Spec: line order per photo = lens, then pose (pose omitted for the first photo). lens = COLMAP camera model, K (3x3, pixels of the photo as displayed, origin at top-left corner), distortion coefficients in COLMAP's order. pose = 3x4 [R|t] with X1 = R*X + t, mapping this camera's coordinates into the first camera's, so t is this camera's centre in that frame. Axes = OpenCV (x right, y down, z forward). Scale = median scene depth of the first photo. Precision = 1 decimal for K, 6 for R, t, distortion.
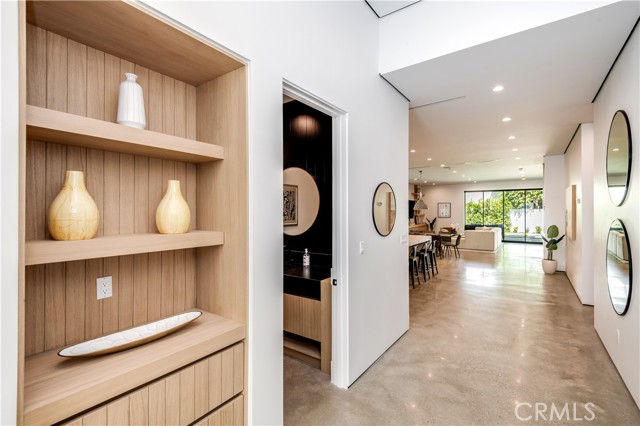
lens RADIAL K [[299.6, 0, 304.9], [0, 299.6, 211.3], [0, 0, 1]] dist [-0.016792, -0.002345]
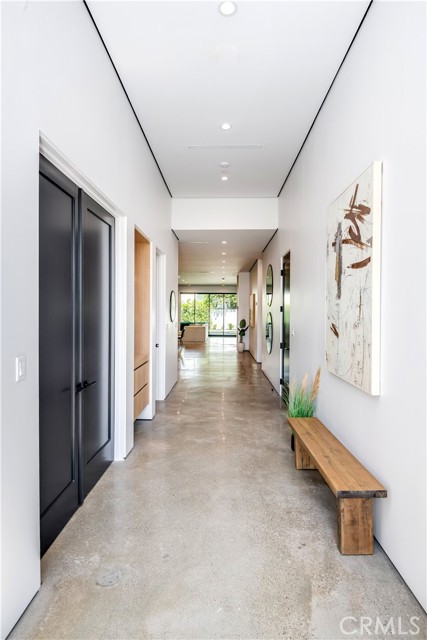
lens RADIAL K [[362.1, 0, 211.8], [0, 362.1, 317.0], [0, 0, 1]] dist [-0.001099, -0.000023]
pose [[0.810582, 0.000100, 0.585625, -0.204135], [-0.009826, 0.999862, 0.013430, 0.006328], [-0.585542, -0.016641, 0.810471, -0.222136]]
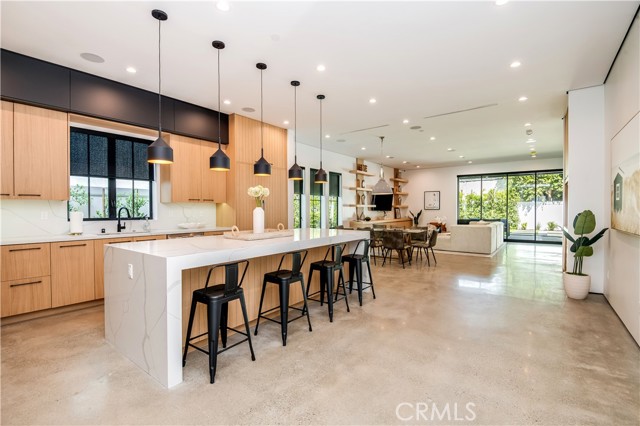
lens RADIAL K [[299.6, 0, 316.6], [0, 299.6, 216.5], [0, 0, 1]] dist [-0.016792, -0.002345]
pose [[0.999999, -0.000128, 0.001014, 0.195571], [0.000107, 0.999781, 0.020939, 0.025975], [-0.001016, -0.020939, 0.999780, 0.259110]]
